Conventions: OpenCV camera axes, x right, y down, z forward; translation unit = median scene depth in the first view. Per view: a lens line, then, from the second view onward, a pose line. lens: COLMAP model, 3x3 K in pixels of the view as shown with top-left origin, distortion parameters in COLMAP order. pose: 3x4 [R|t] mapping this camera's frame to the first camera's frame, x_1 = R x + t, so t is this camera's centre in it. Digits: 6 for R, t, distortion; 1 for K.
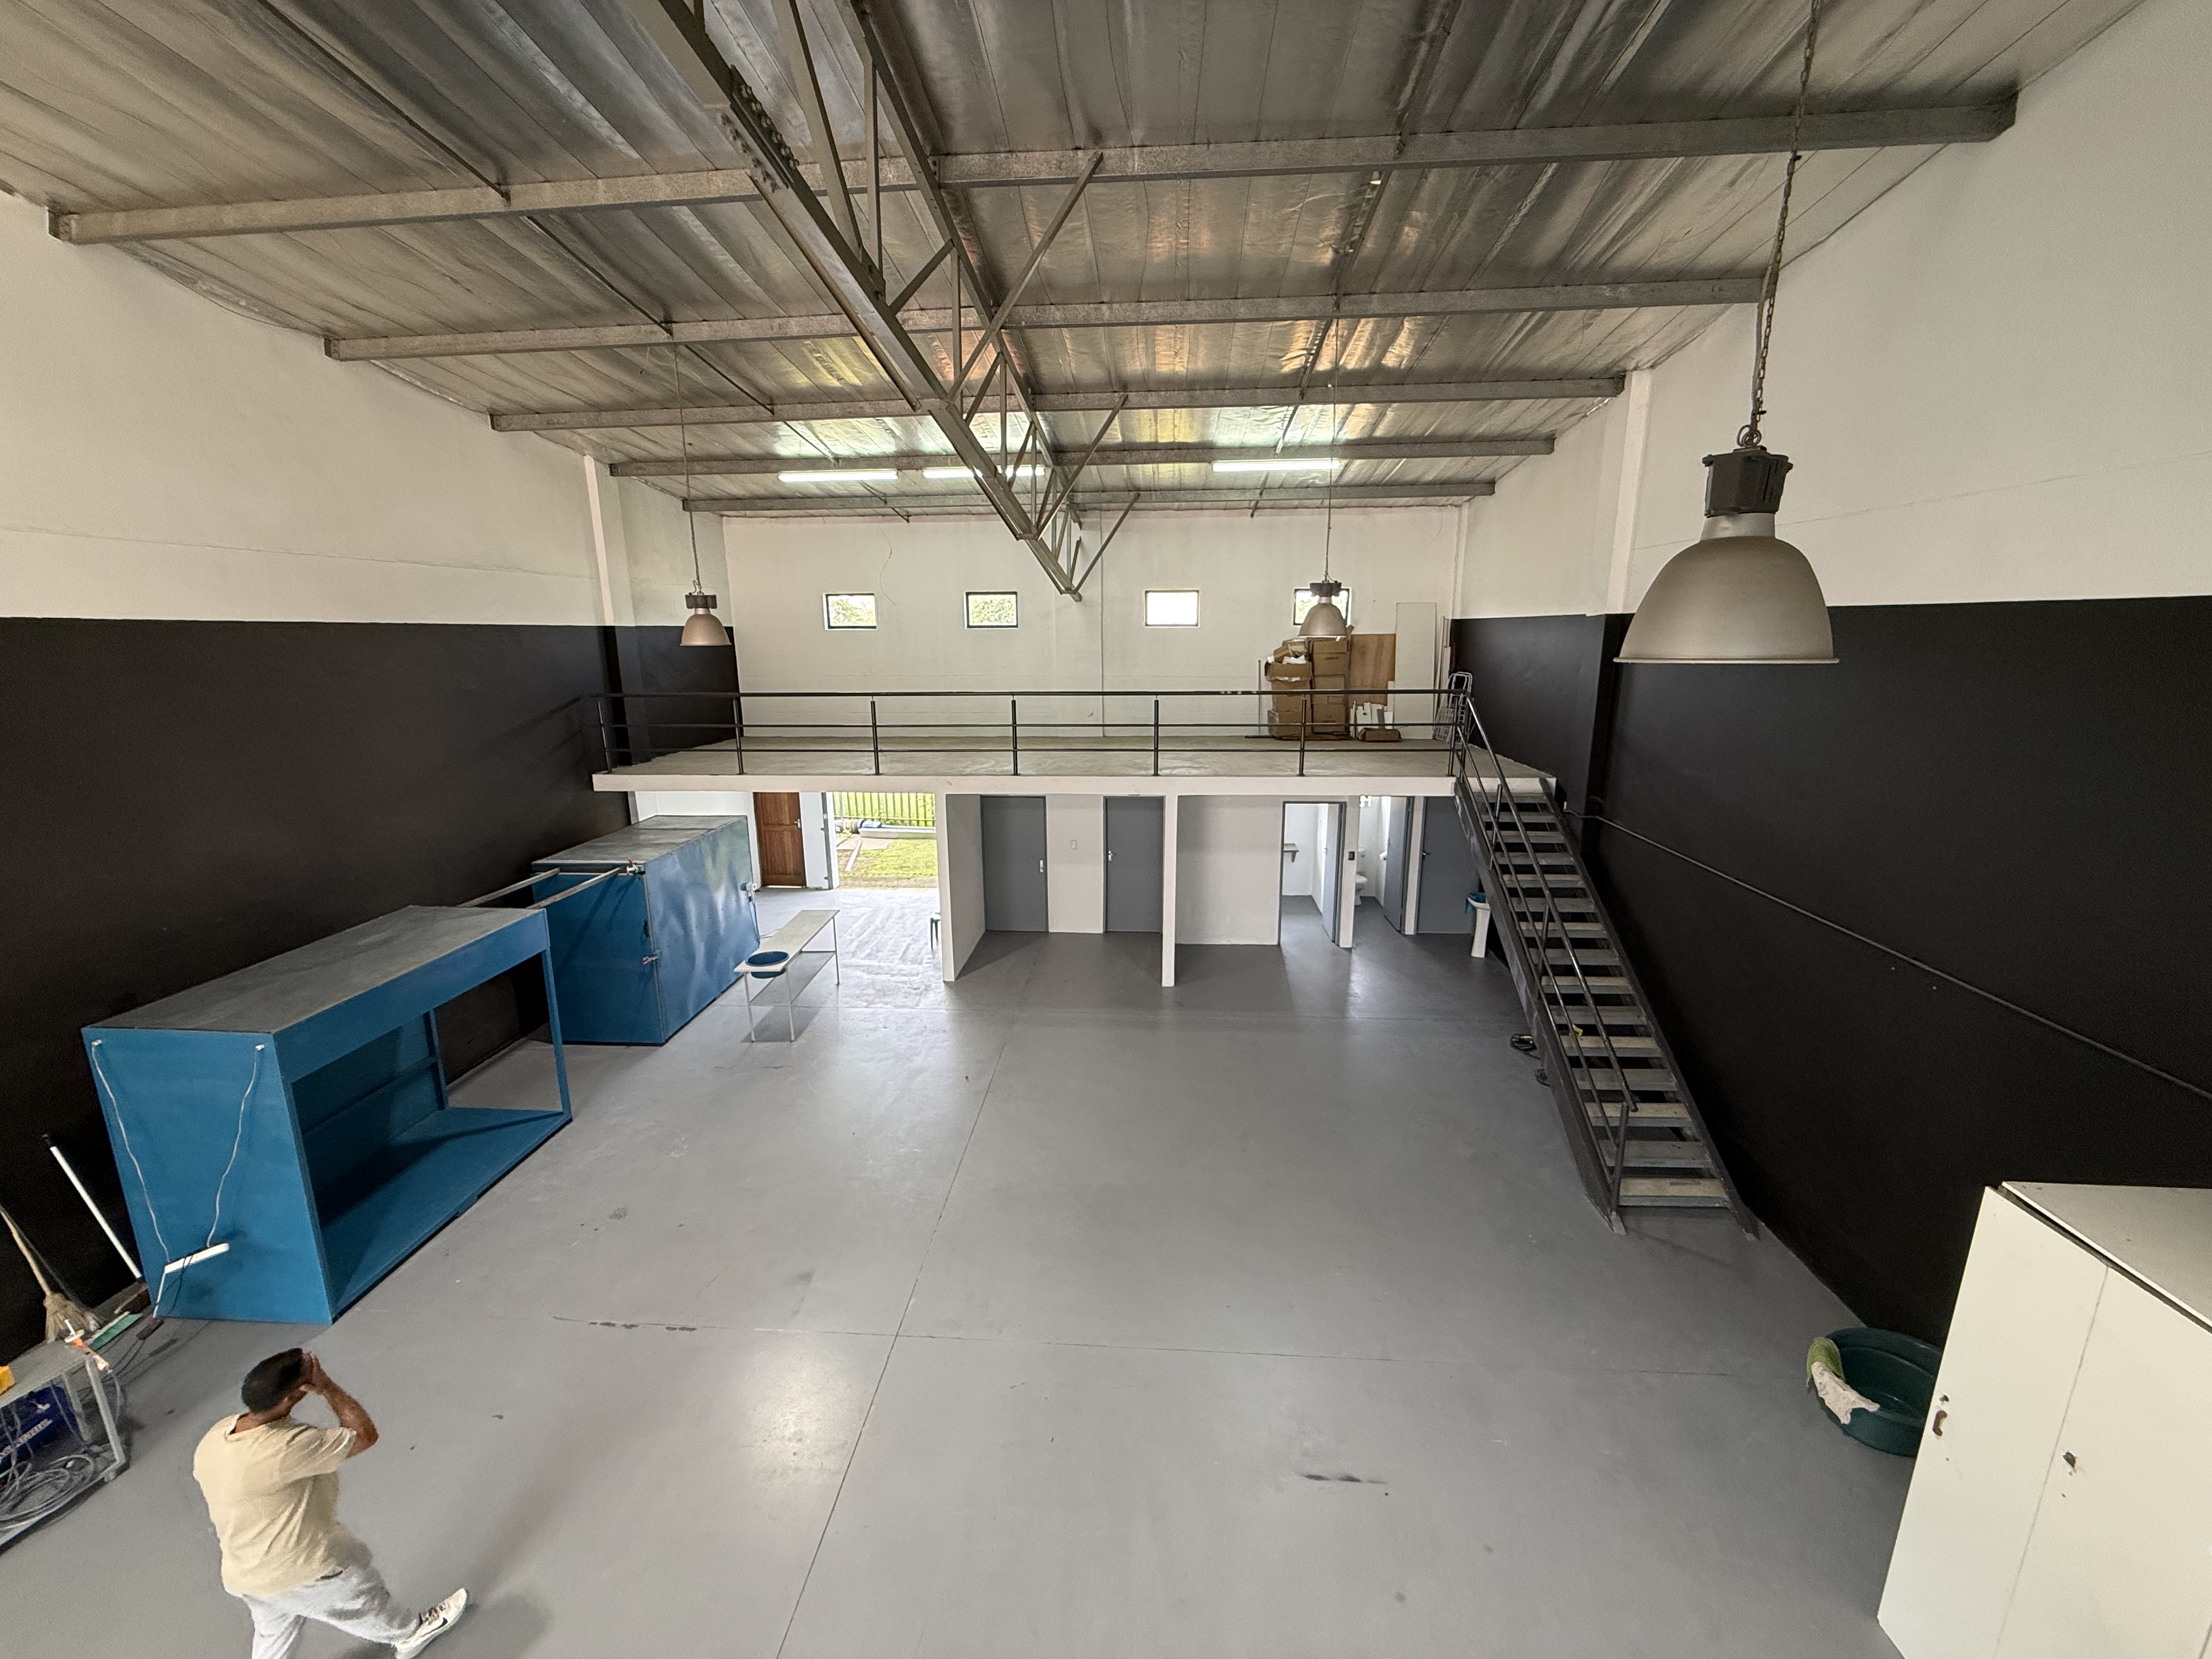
lens RADIAL K [[881.9, 0, 1098.5], [0, 881.9, 836.2], [0, 0, 1]] dist [-0.000572, 0.000345]
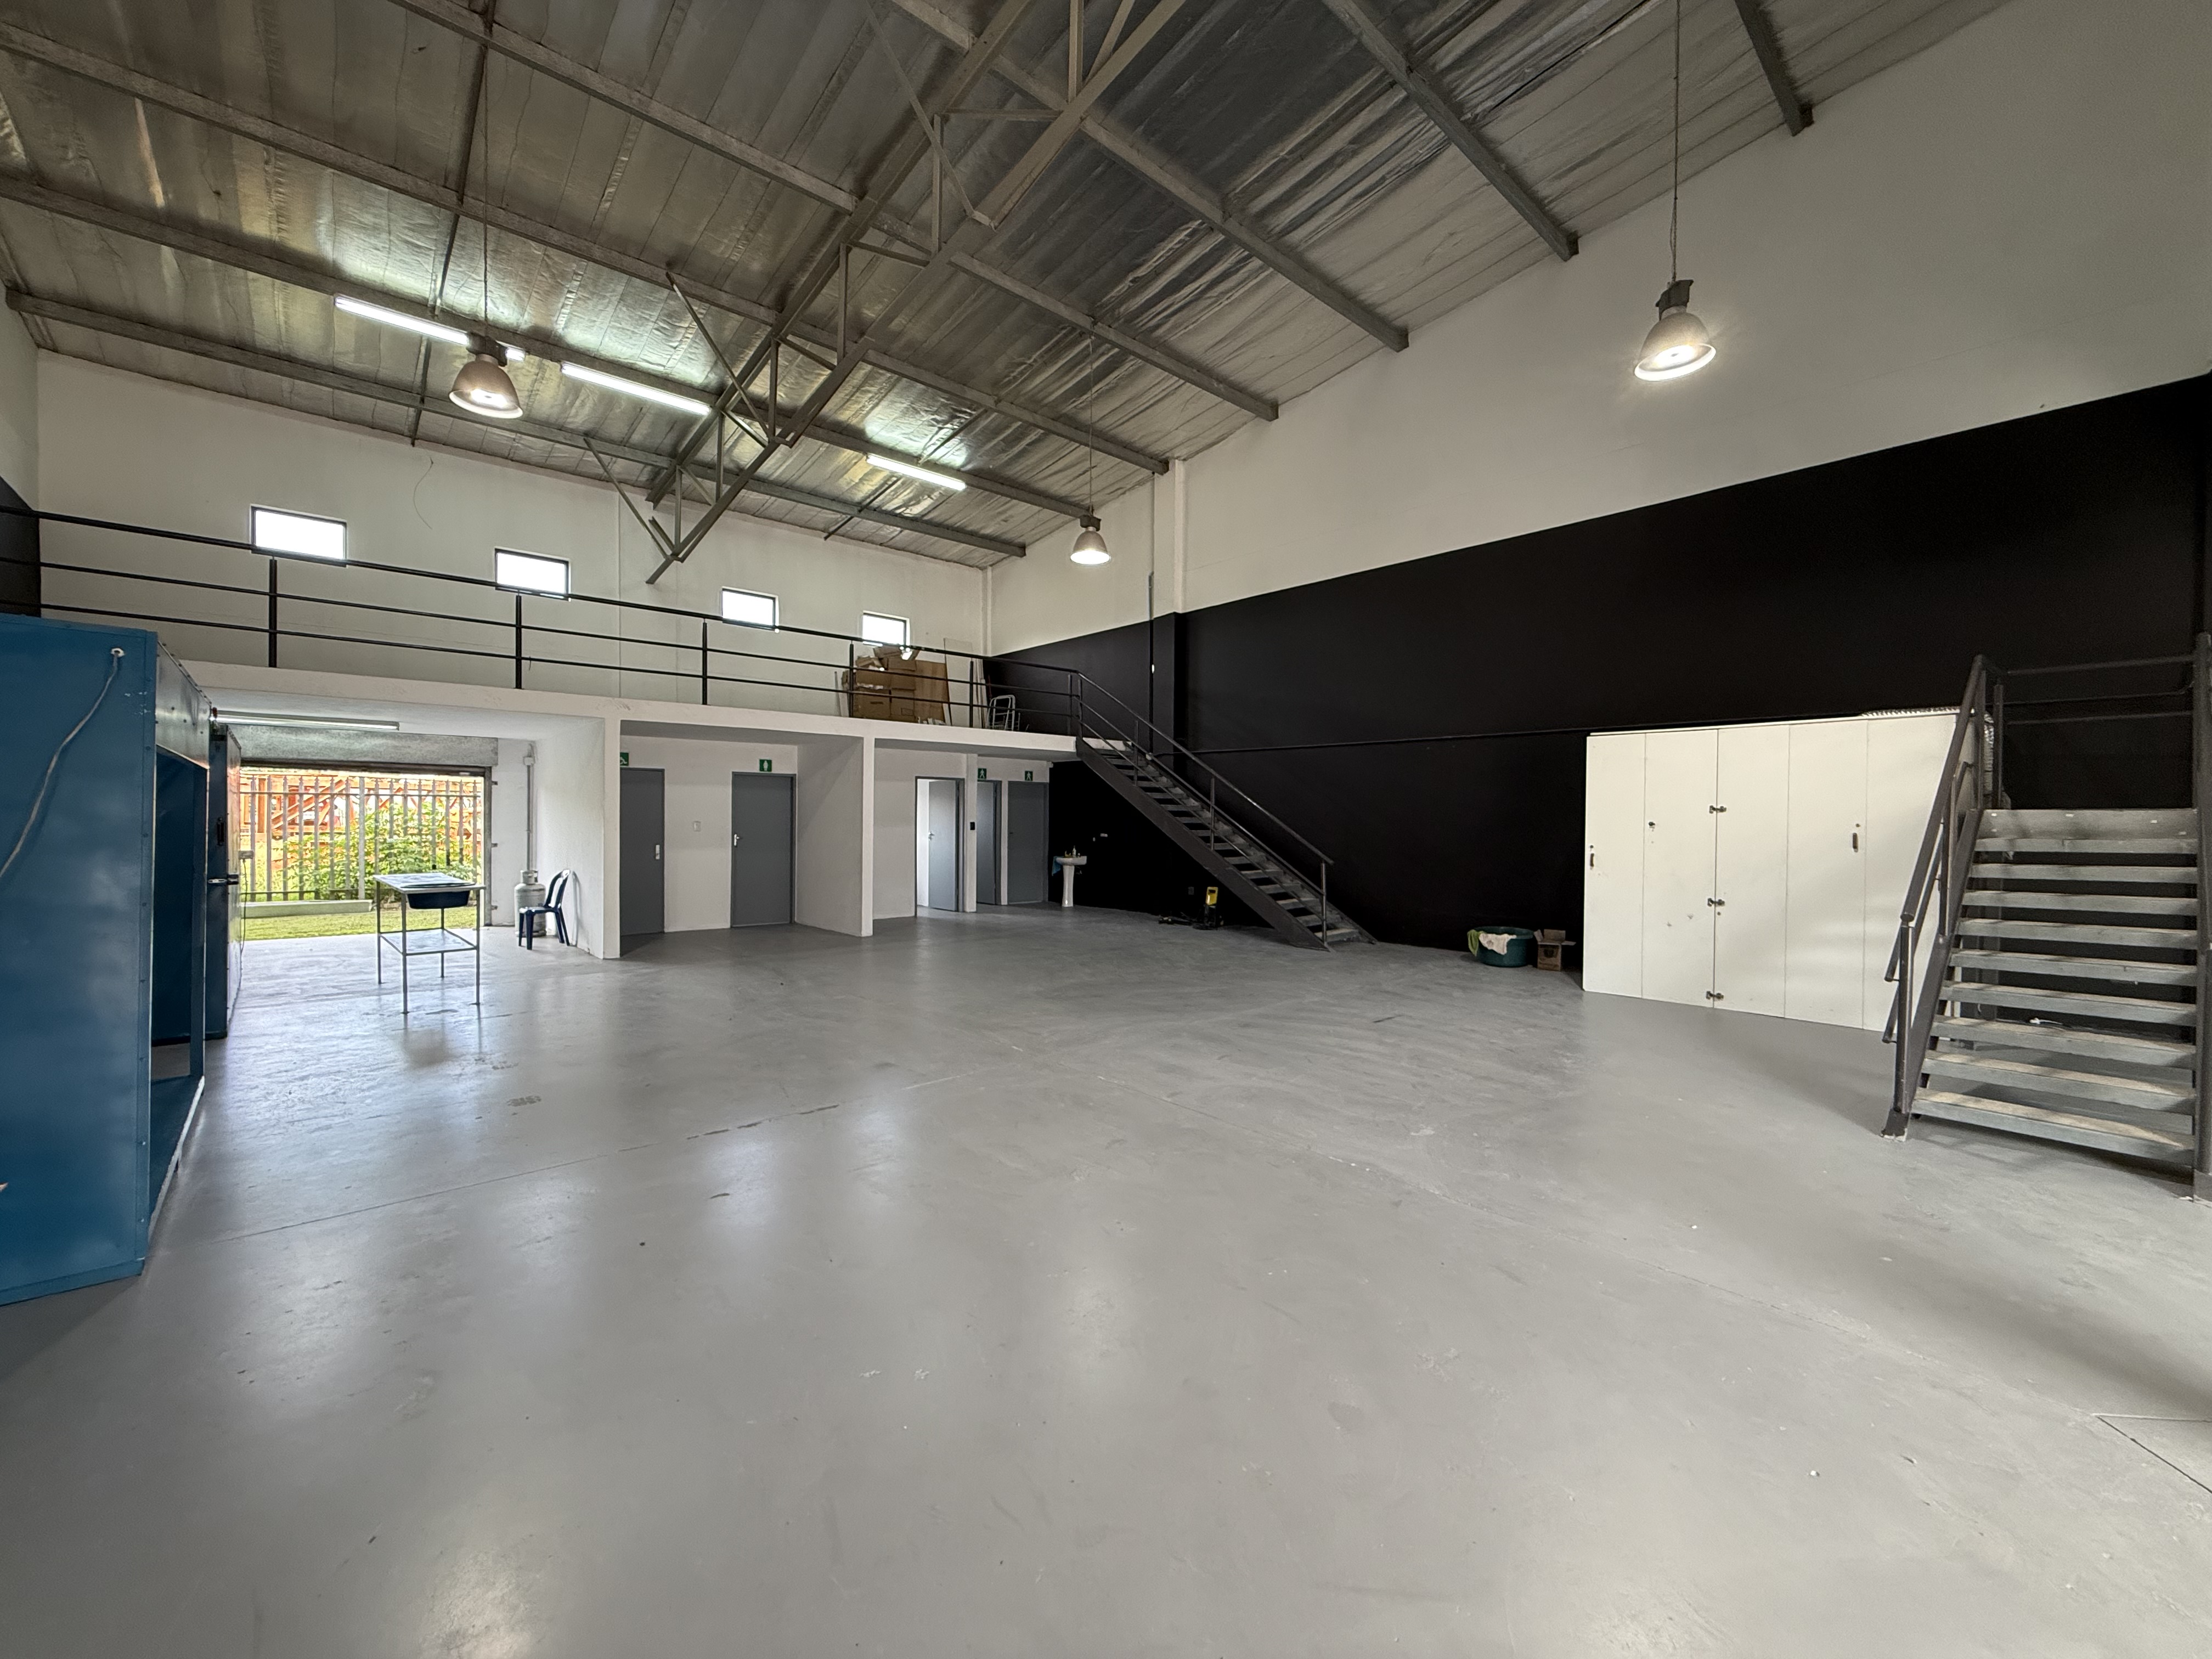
lens RADIAL K [[881.9, 0, 1104.8], [0, 881.9, 829.3], [0, 0, 1]] dist [-0.000572, 0.000345]
pose [[0.695268, 0.005275, 0.718732, -0.372448], [0.149340, 0.977090, -0.151635, 0.204649], [-0.703065, 0.212763, 0.678551, 0.107814]]
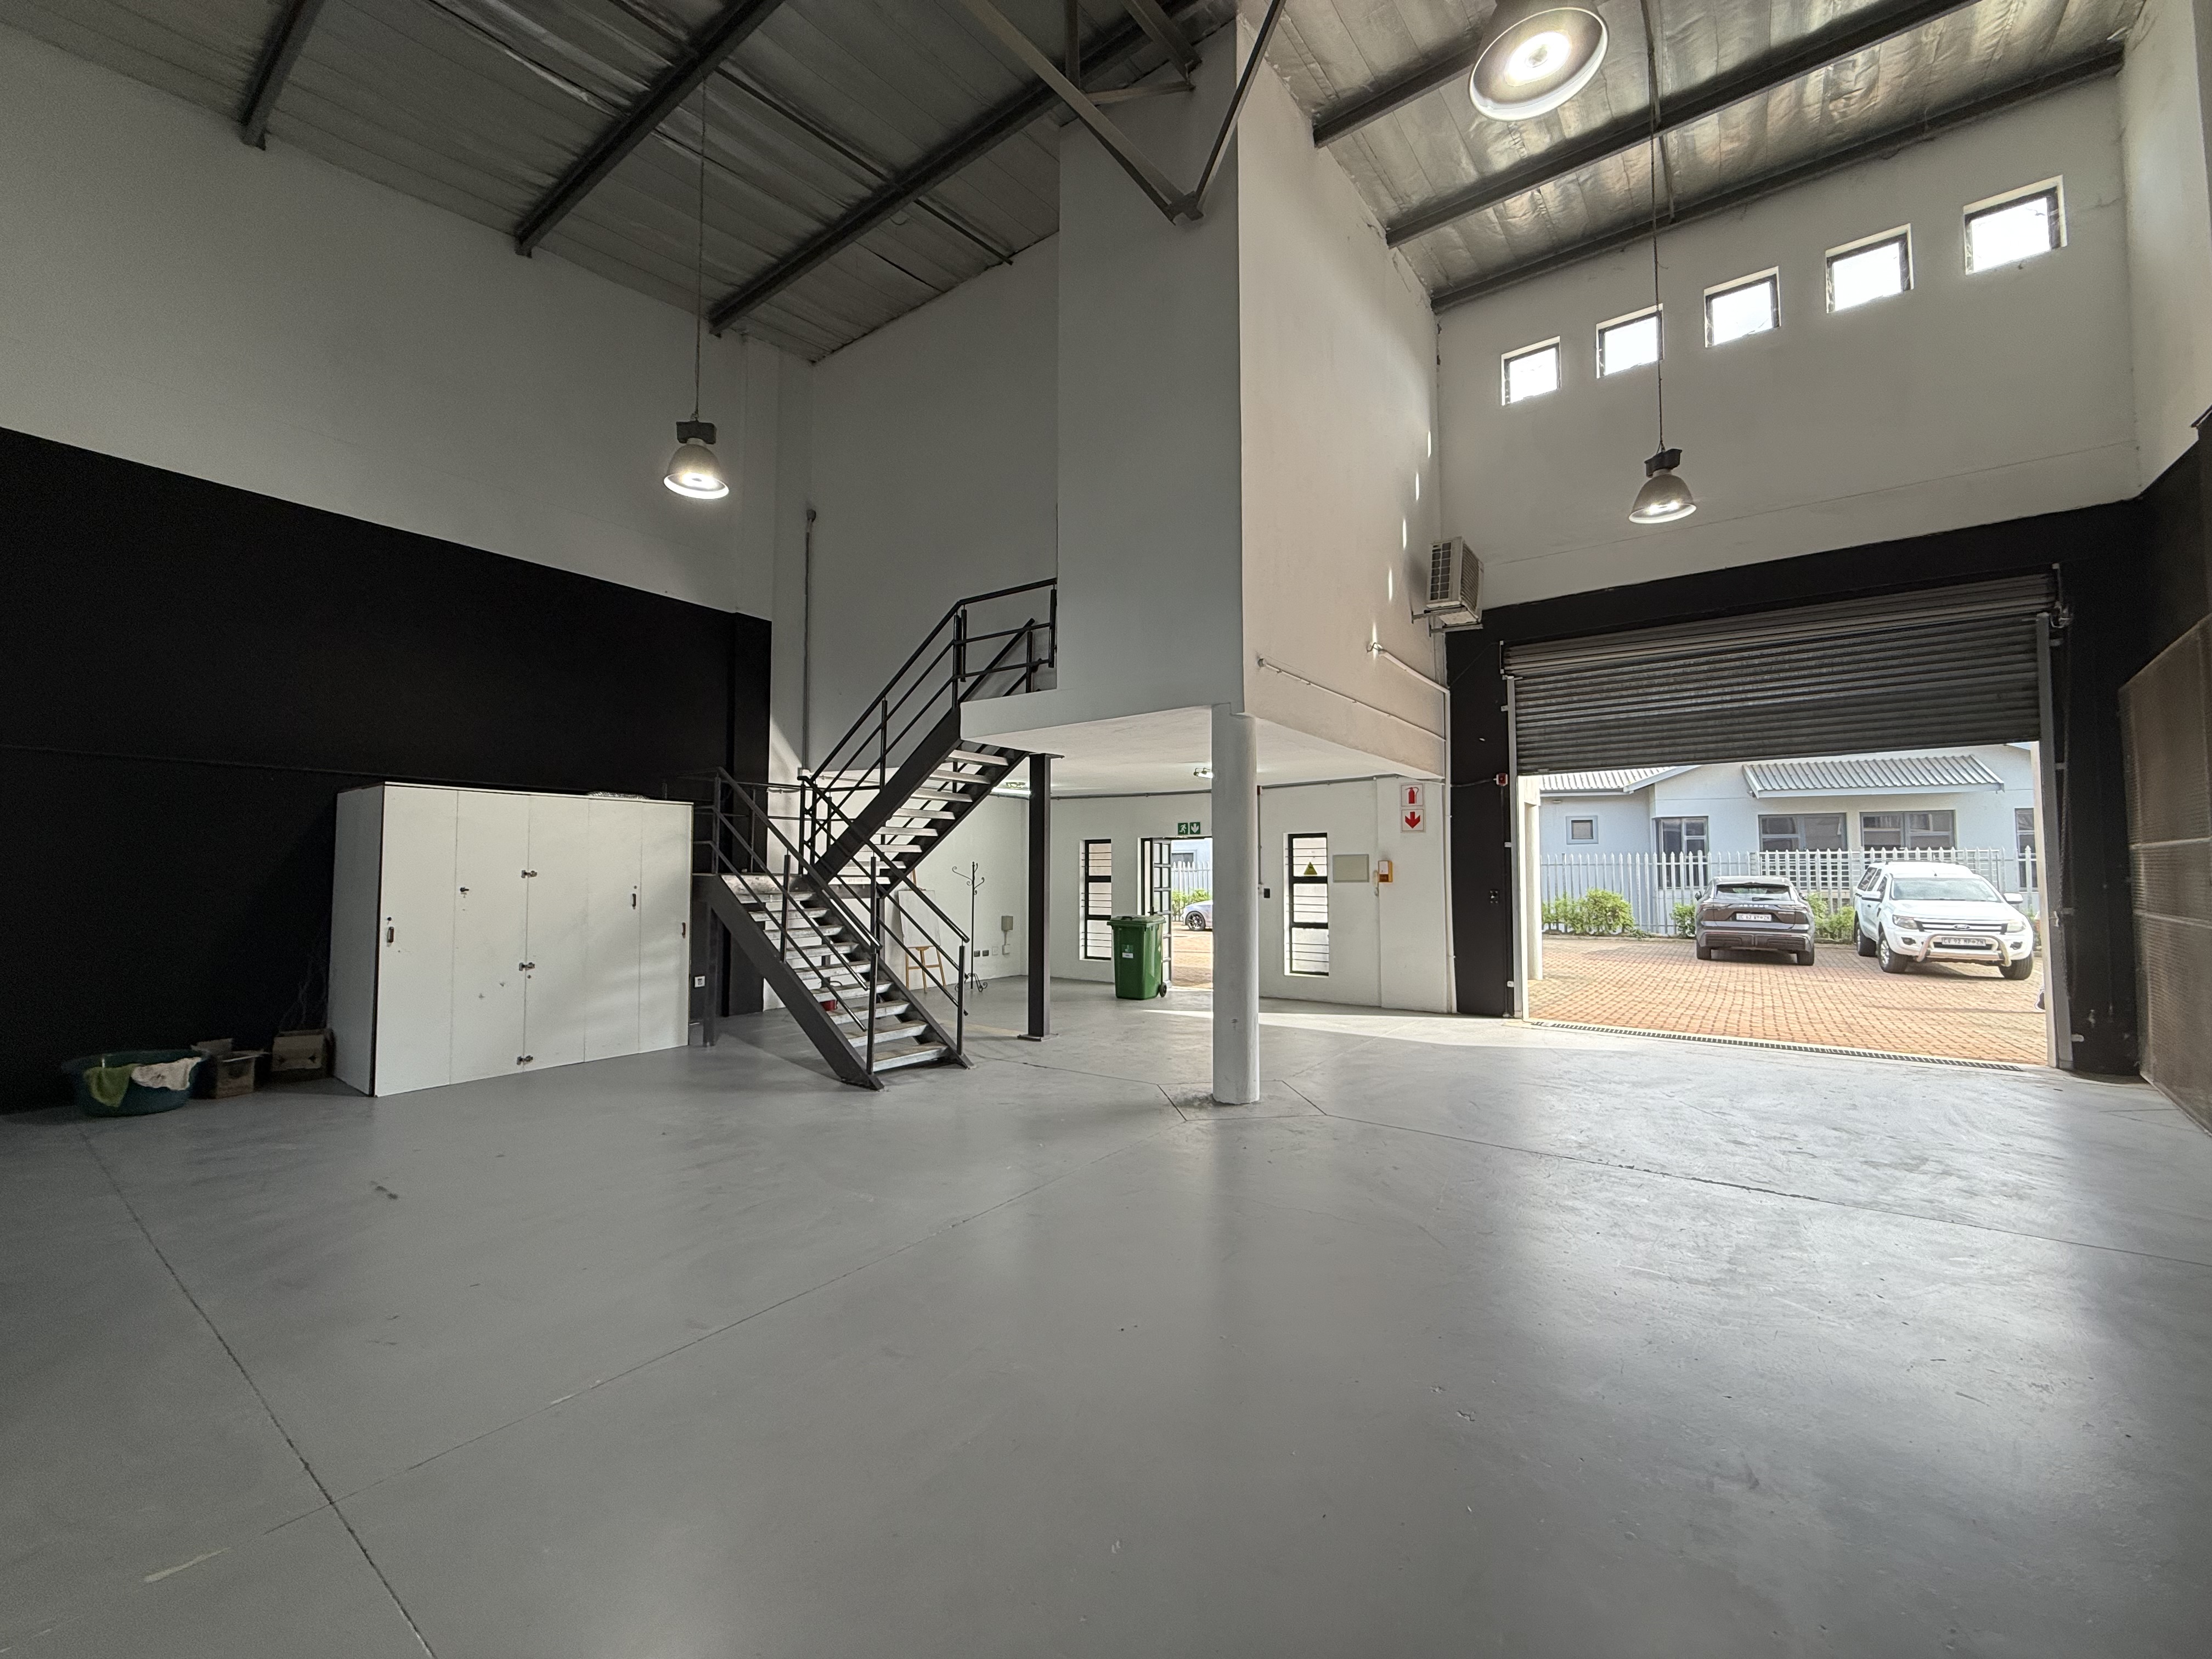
lens RADIAL K [[881.9, 0, 1096.4], [0, 881.9, 826.4], [0, 0, 1]] dist [-0.000572, 0.000345]
pose [[-0.851451, 0.035090, 0.523260, -0.314041], [0.124052, 0.982920, 0.135942, 0.108954], [-0.509552, 0.180659, -0.841260, 0.476787]]
